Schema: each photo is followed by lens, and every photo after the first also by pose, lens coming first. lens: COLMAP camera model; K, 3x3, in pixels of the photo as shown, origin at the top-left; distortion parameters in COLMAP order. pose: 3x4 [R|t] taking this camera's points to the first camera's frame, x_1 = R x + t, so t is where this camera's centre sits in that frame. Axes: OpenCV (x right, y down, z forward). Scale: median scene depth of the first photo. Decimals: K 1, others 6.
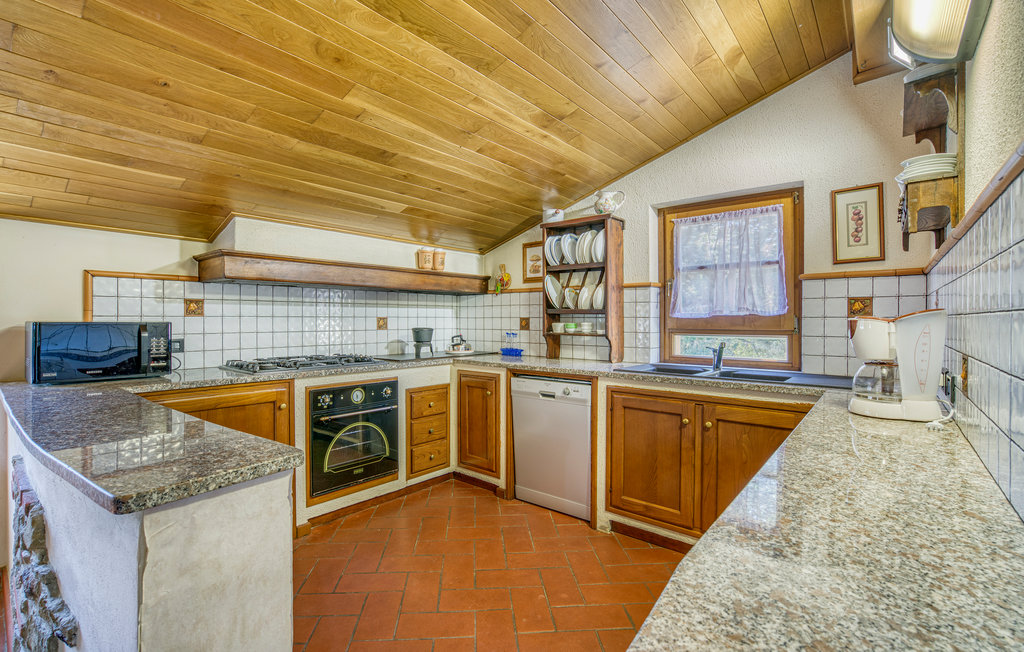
lens RADIAL K [[460.9, 0, 512.0], [0, 460.9, 326.0], [0, 0, 1]] dist [0.001748, 0.000281]
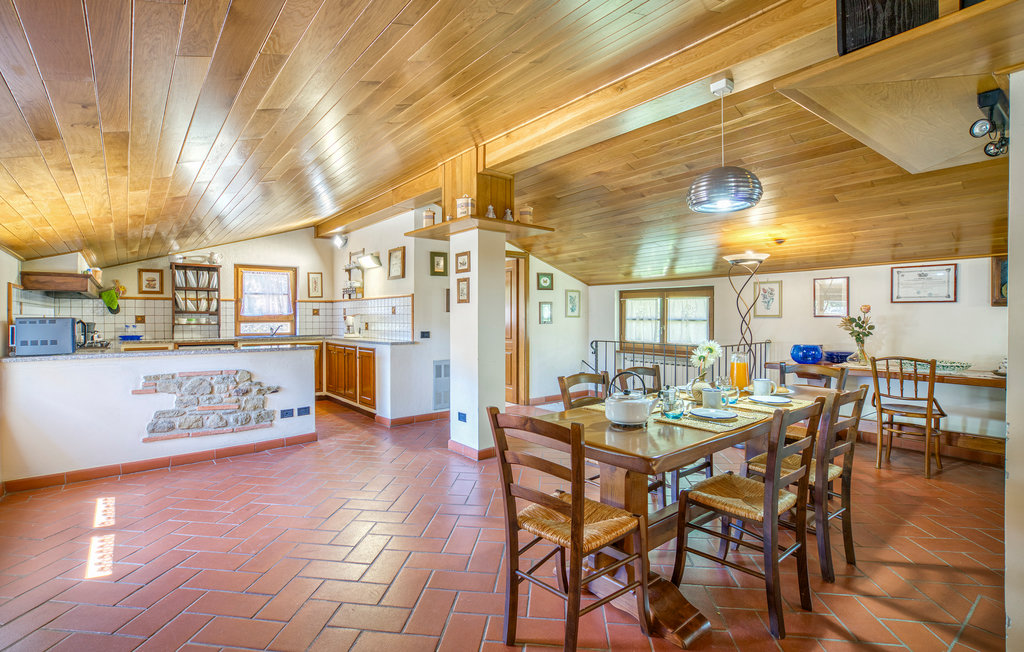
lens RADIAL K [[490.0, 0, 512.0], [0, 490.0, 326.0], [0, 0, 1]] dist [0.000214, 0.000019]
pose [[0.219606, -0.026043, 0.975241, -1.592509], [0.012331, 0.999638, 0.023918, -0.007890], [-0.975511, 0.006773, 0.219848, -0.735262]]
